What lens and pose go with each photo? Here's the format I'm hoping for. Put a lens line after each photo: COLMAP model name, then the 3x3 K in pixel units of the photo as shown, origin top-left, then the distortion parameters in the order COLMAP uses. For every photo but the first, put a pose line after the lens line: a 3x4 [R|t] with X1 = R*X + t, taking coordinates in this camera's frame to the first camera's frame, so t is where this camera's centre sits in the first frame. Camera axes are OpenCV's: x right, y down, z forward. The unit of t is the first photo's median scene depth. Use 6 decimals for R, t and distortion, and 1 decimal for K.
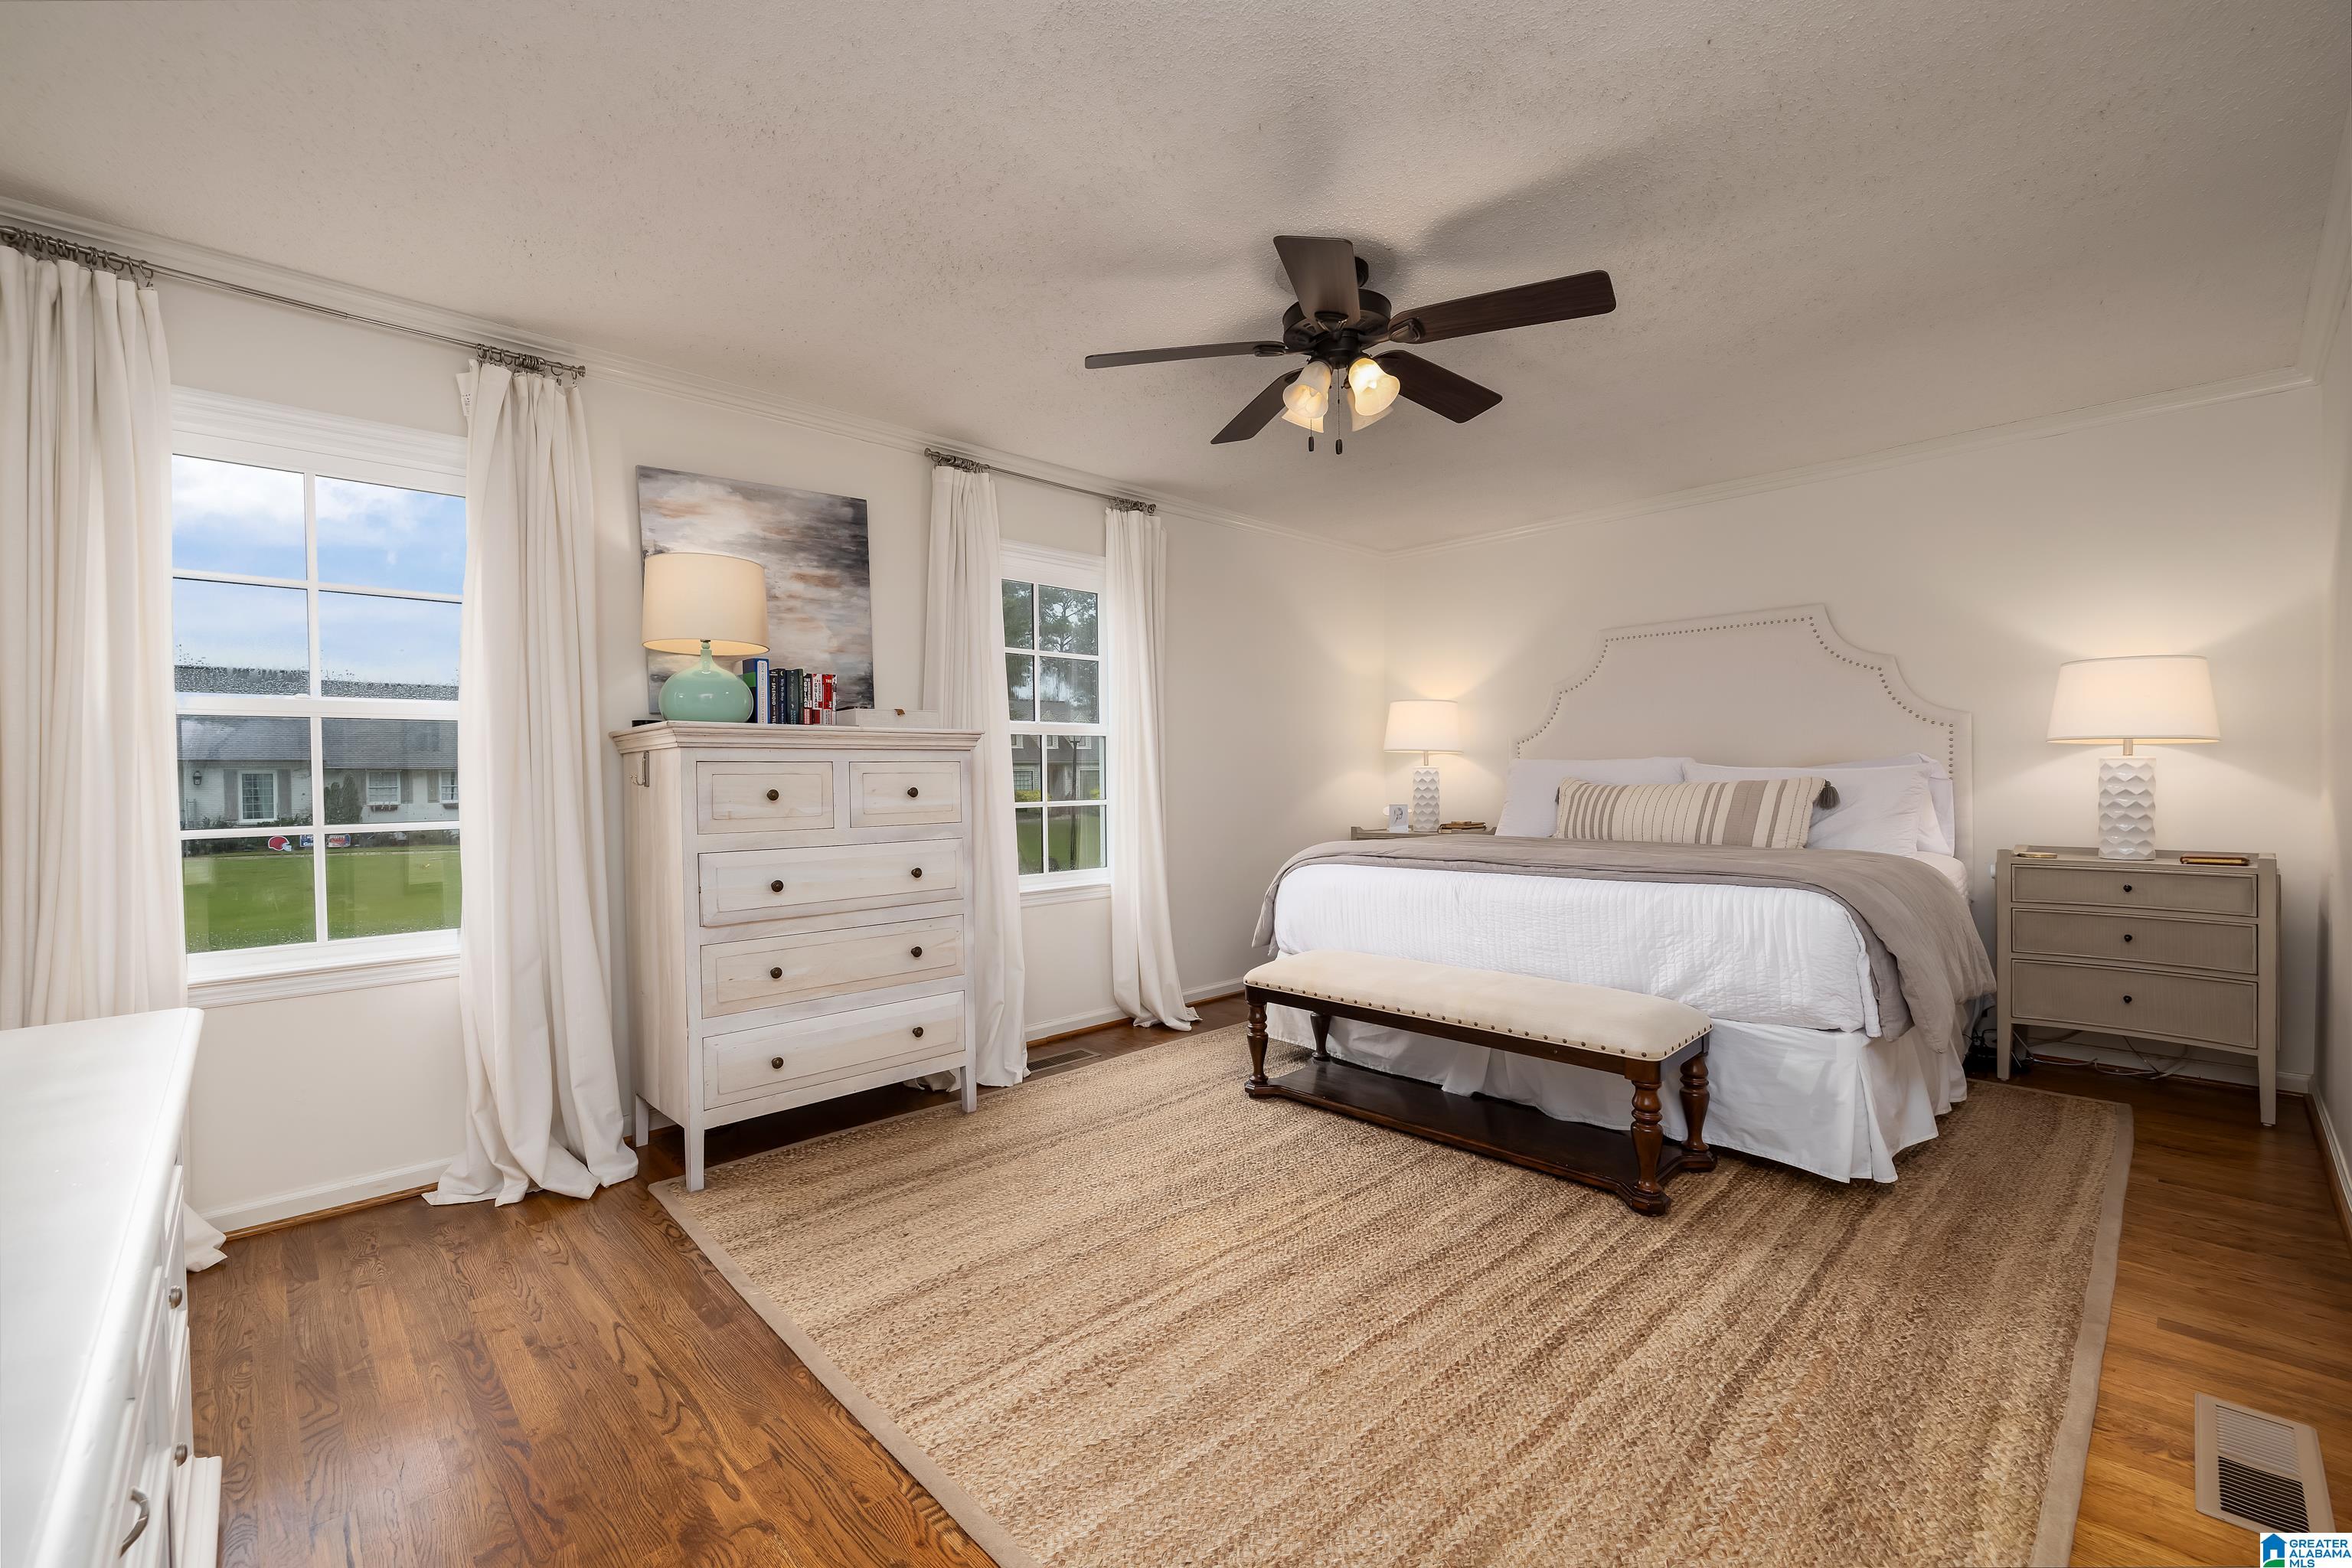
lens RADIAL K [[970.5, 0, 1173.9], [0, 970.5, 777.2], [0, 0, 1]] dist [0.001411, -0.000186]
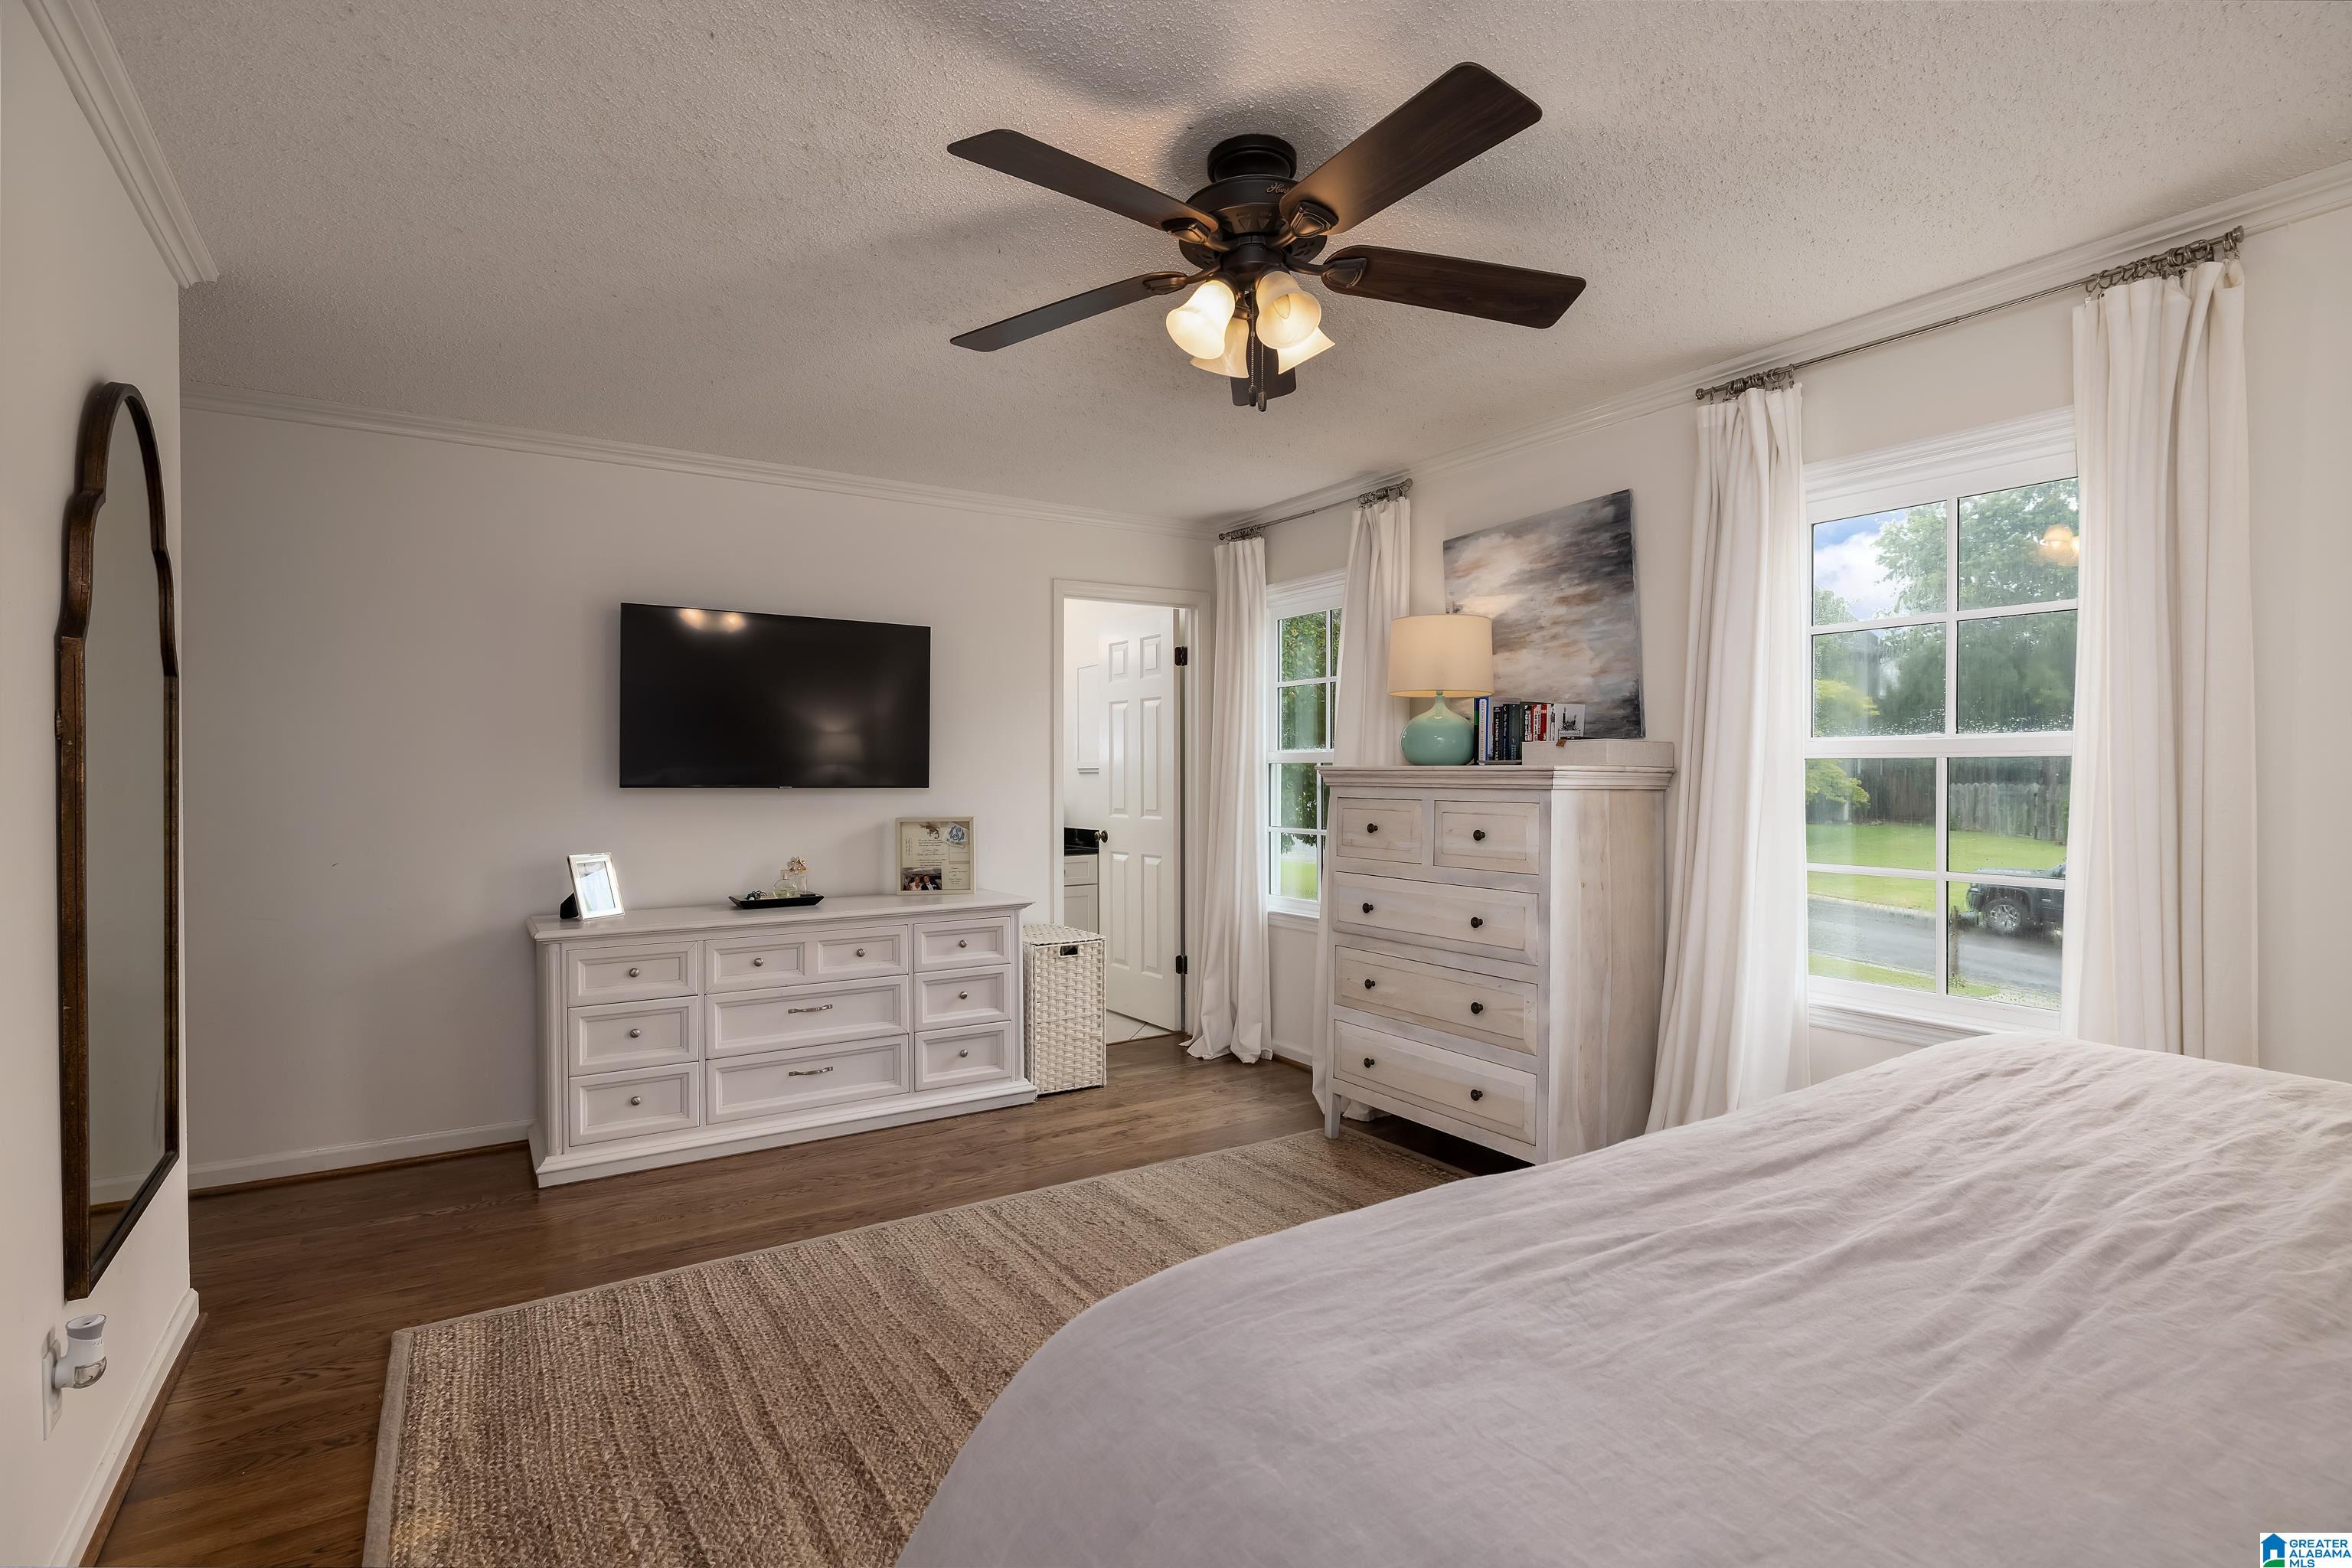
lens RADIAL K [[1144.2, 0, 1175.7], [0, 1144.2, 784.0], [0, 0, 1]] dist [-0.021708, 0.000665]
pose [[-0.181098, 0.017156, -0.983315, 0.800560], [-0.007871, 0.999791, 0.018894, -0.047861], [0.983434, 0.011161, -0.180925, 0.863602]]
